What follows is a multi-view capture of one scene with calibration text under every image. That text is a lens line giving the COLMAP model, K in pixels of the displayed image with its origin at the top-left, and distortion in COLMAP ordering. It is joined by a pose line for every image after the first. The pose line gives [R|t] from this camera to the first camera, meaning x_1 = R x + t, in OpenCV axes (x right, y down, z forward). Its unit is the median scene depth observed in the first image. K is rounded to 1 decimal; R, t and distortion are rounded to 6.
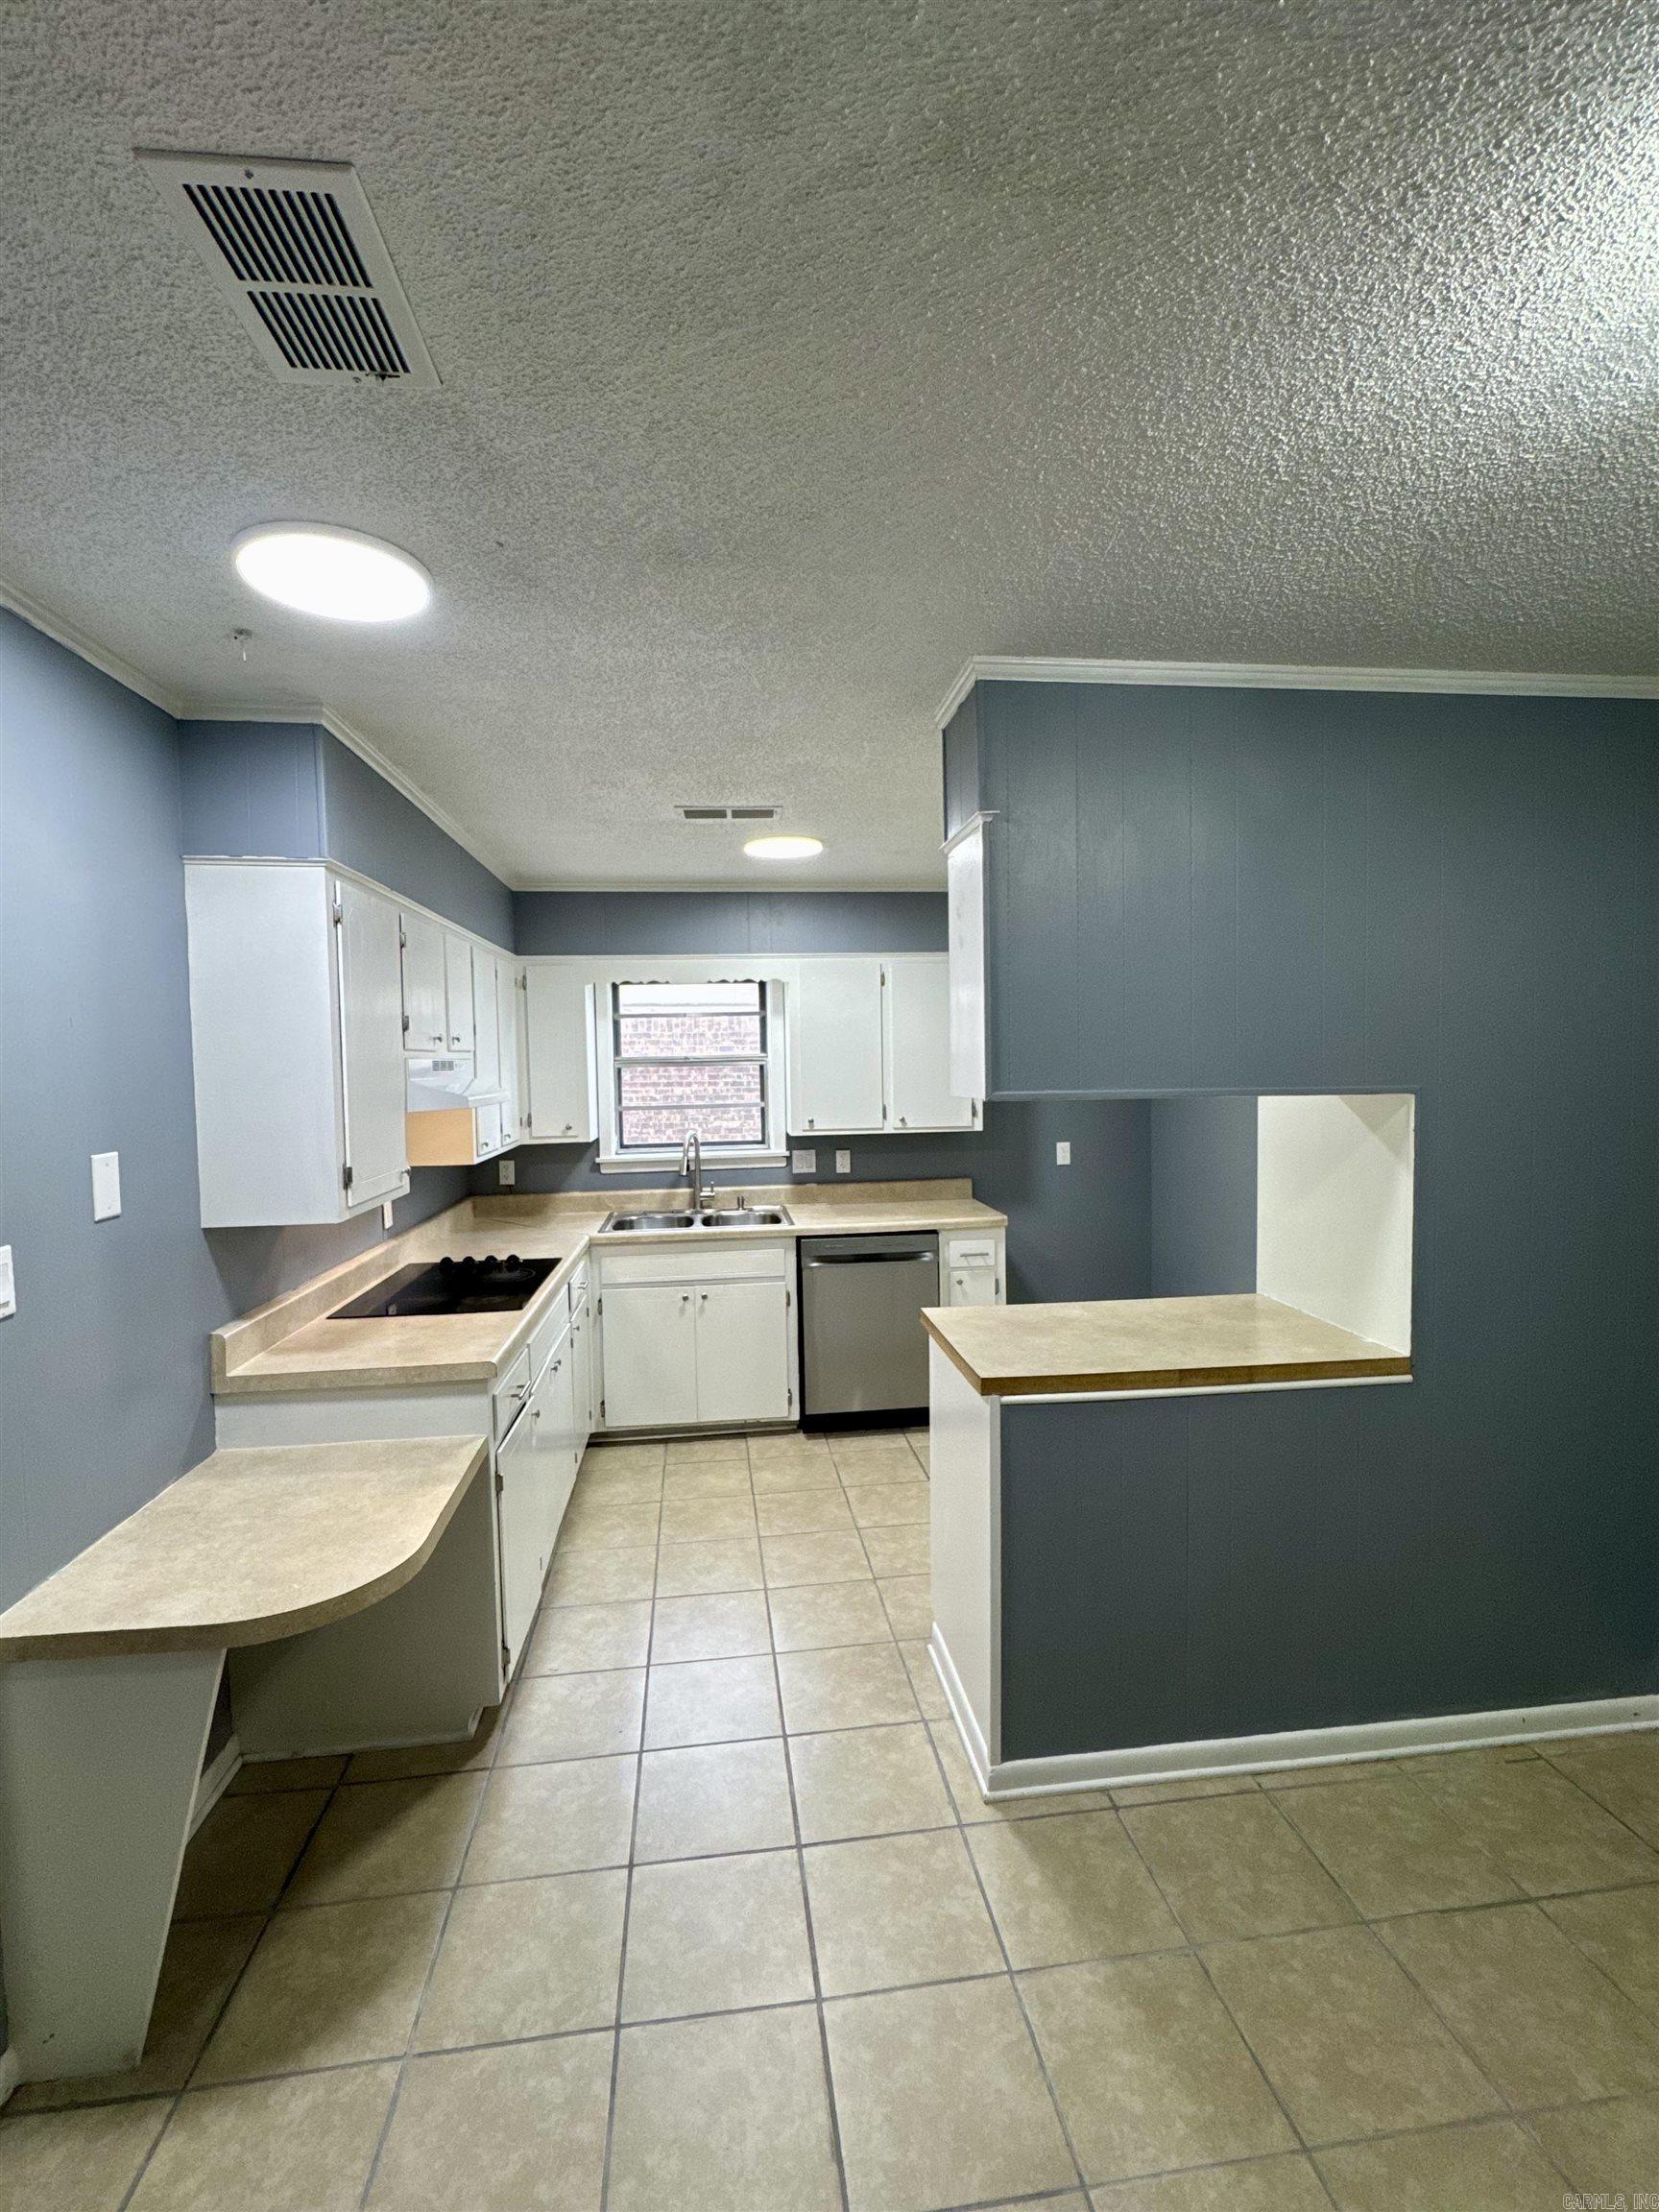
lens RADIAL K [[993.6, 0, 828.0], [0, 993.6, 1105.9], [0, 0, 1]] dist [-0.003699, 0.000263]
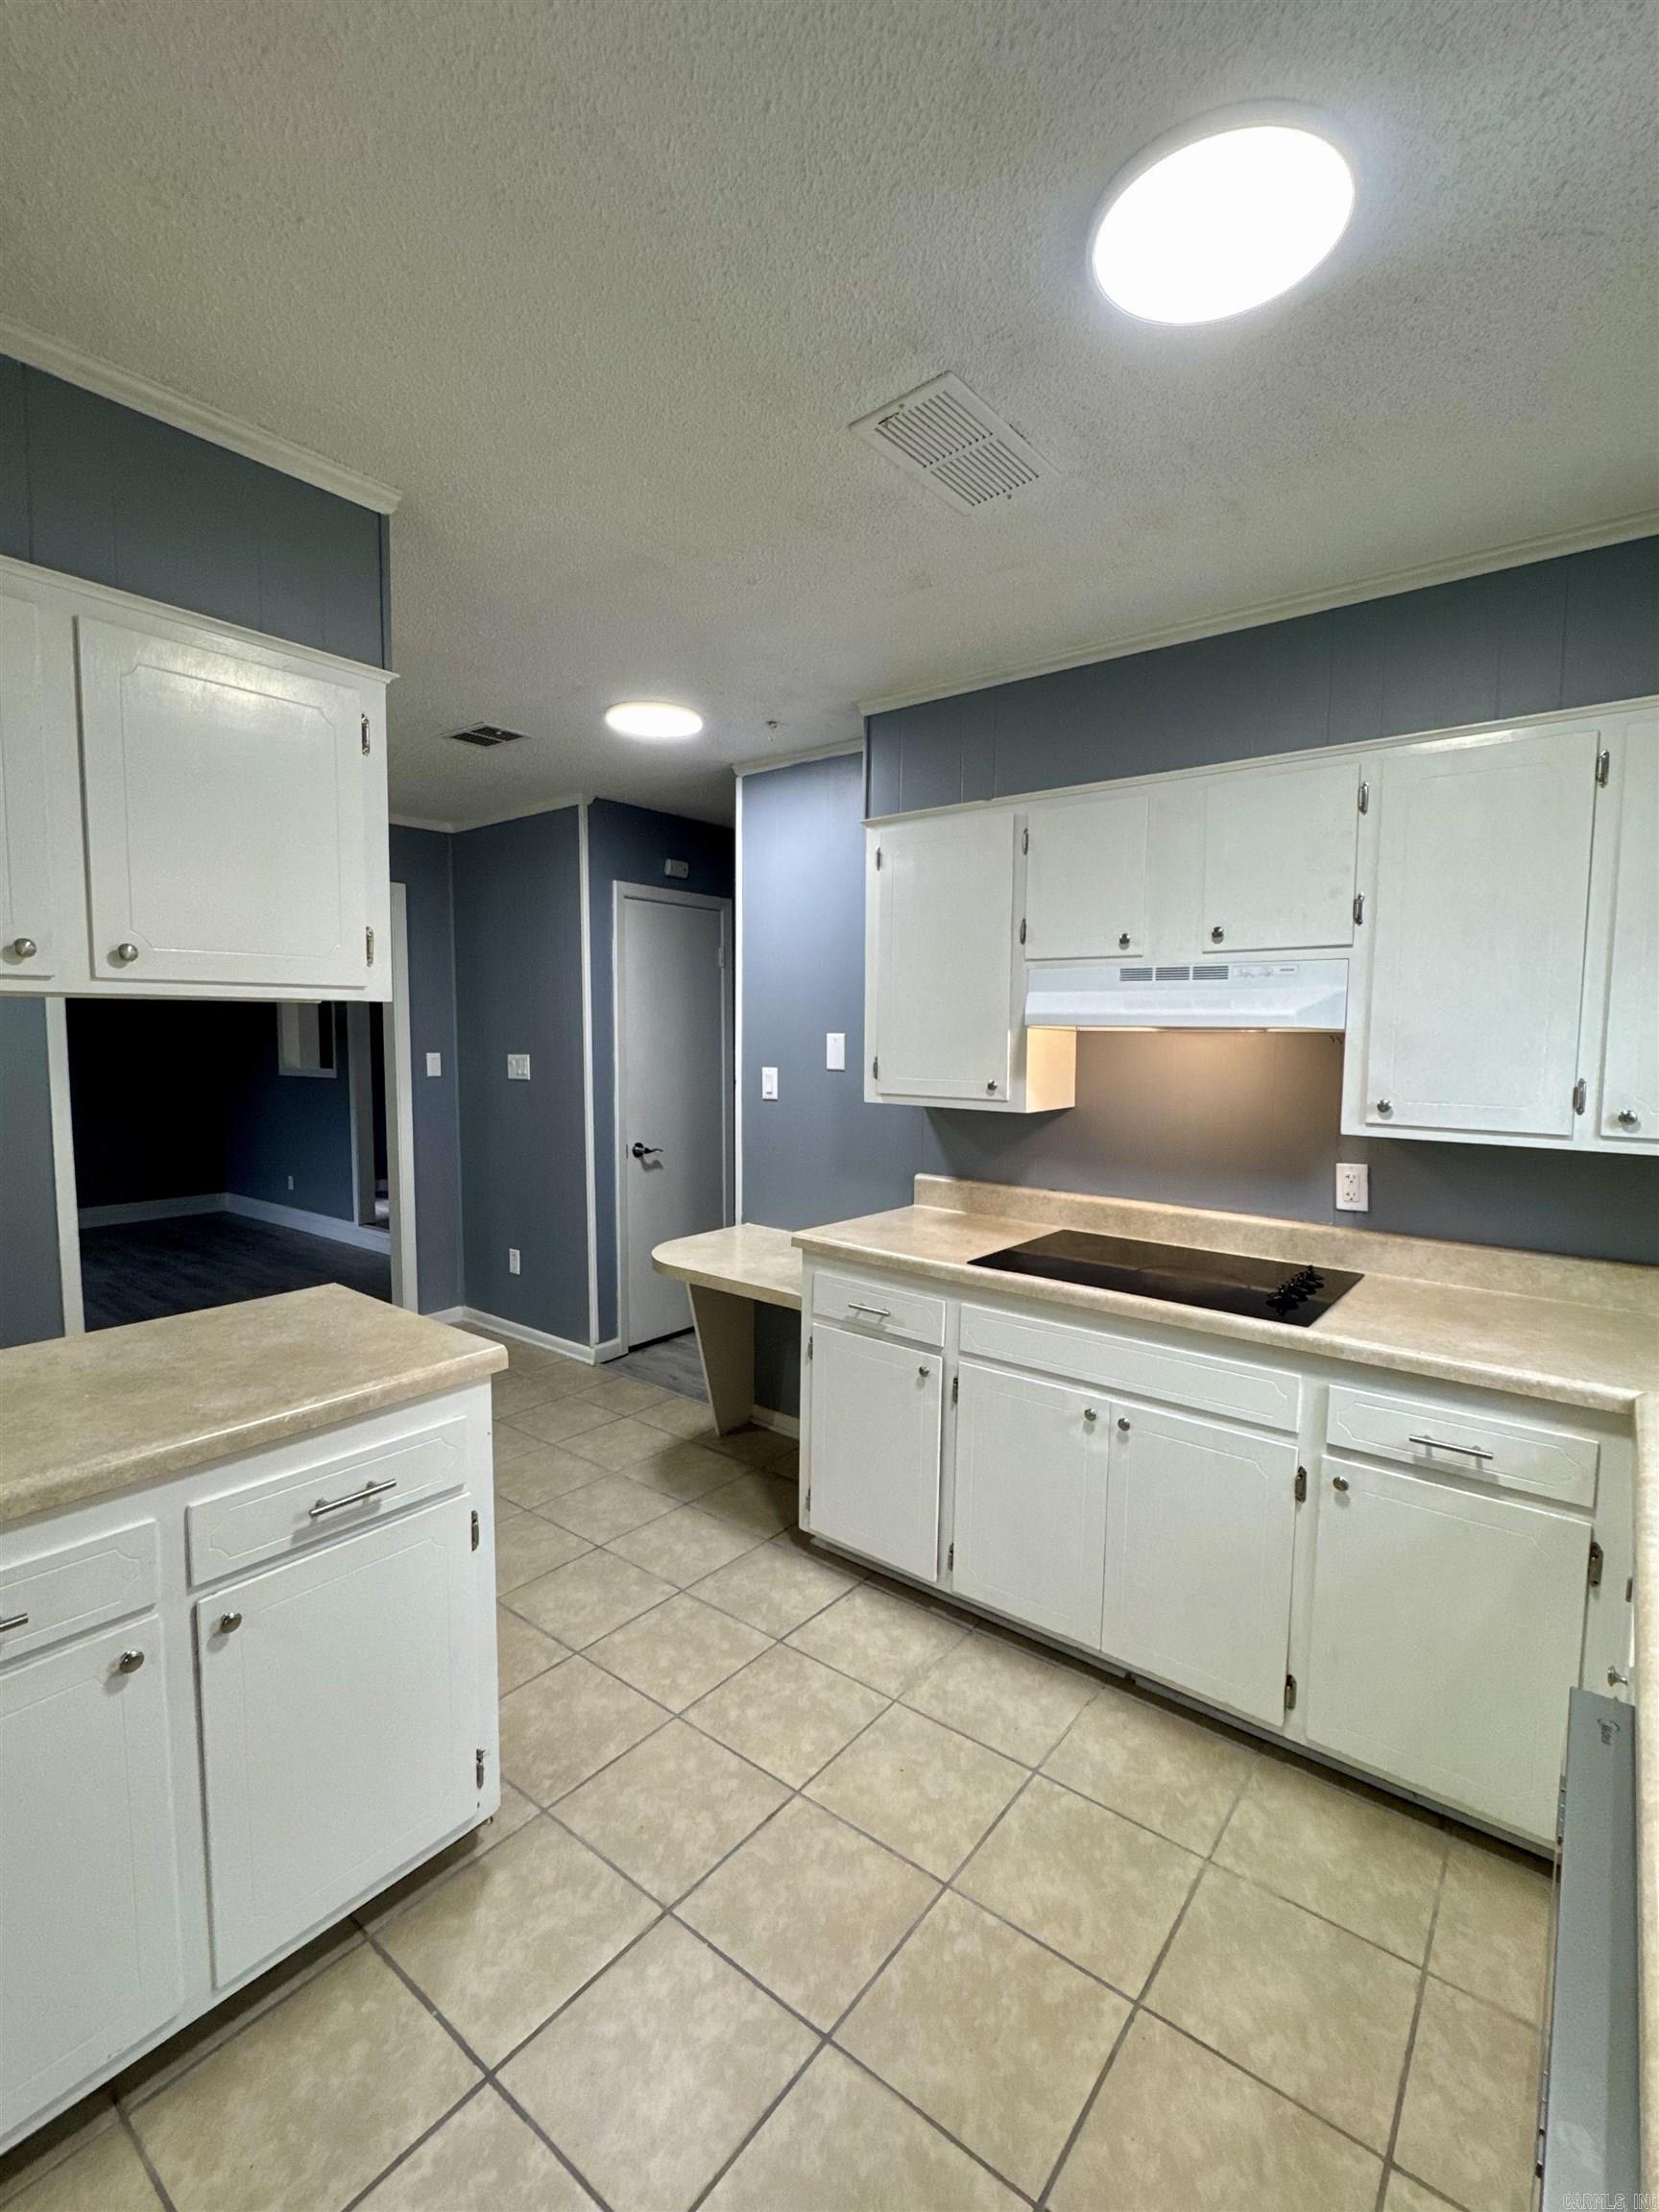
lens RADIAL K [[993.6, 0, 831.5], [0, 993.6, 1106.1], [0, 0, 1]] dist [-0.003699, 0.000263]
pose [[-0.711449, 0.064663, -0.699757, 0.253147], [-0.031465, 0.991828, 0.123644, -0.020684], [0.702033, 0.109984, -0.703600, 1.059255]]
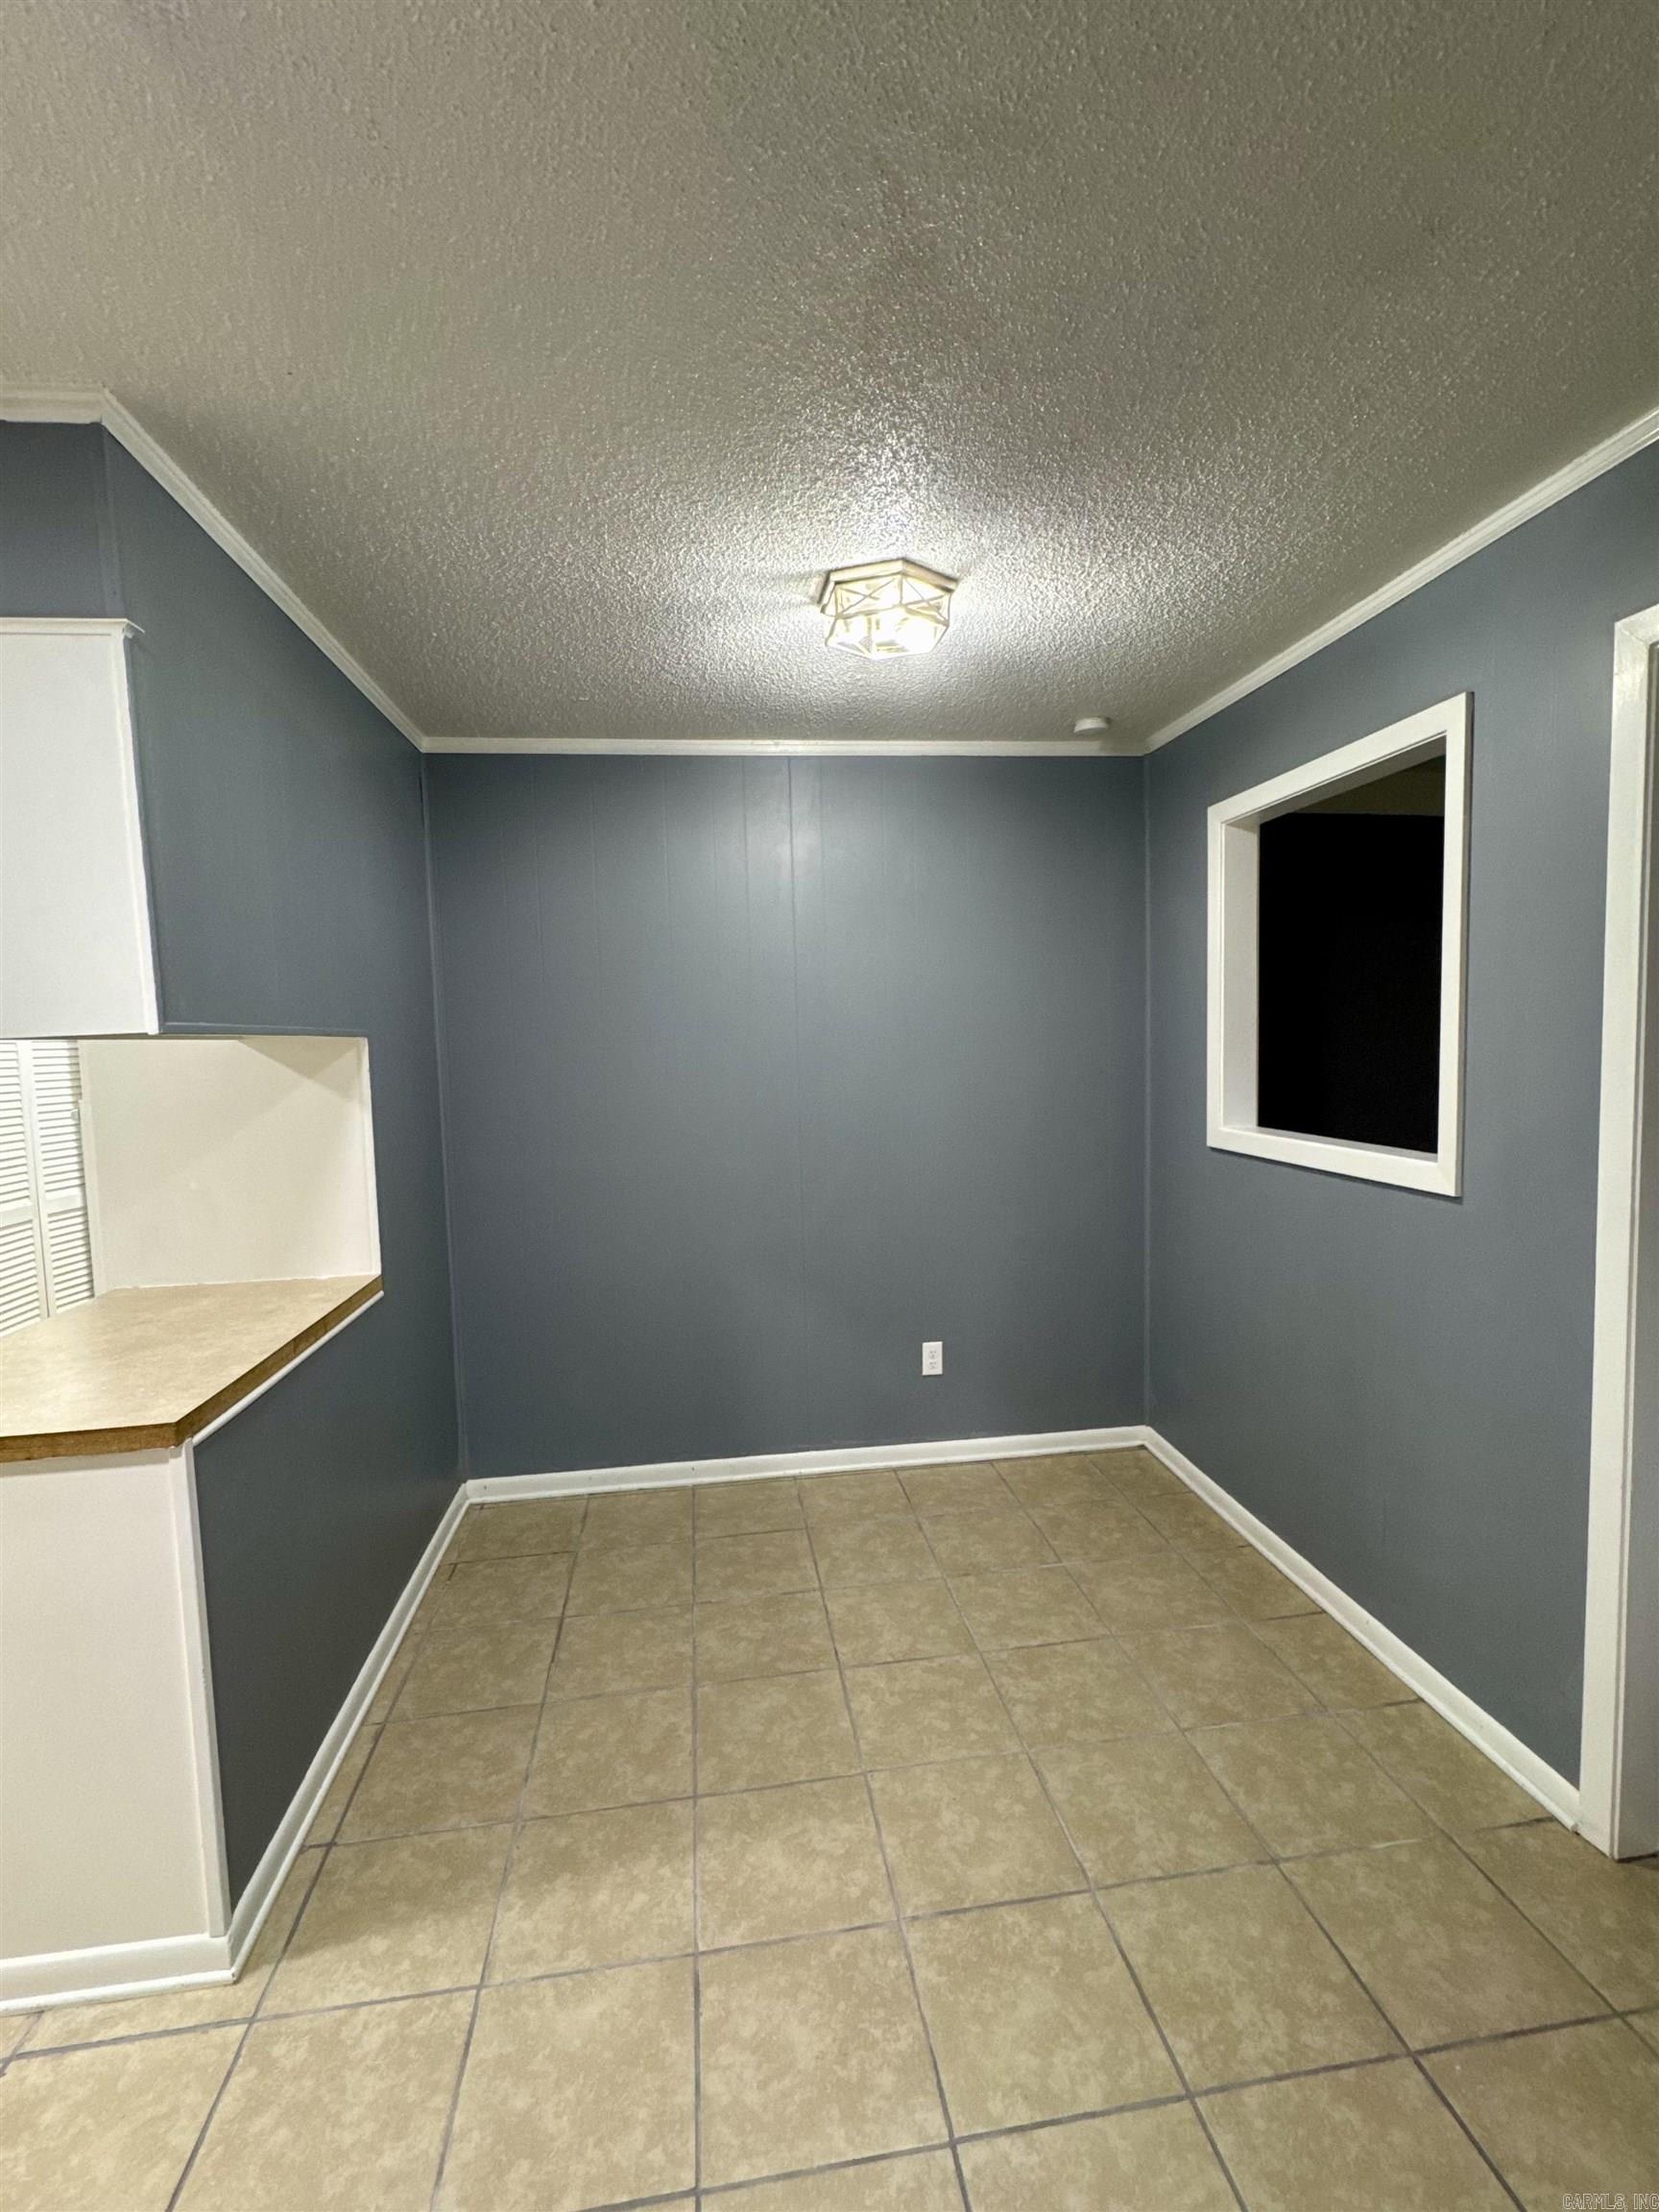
lens RADIAL K [[993.6, 0, 833.5], [0, 993.6, 1106.4], [0, 0, 1]] dist [-0.003699, 0.000263]
pose [[-0.006807, -0.059559, 0.998202, -0.286268], [0.077783, 0.995169, 0.059908, 0.021592], [-0.996947, 0.078051, -0.002142, 0.265736]]
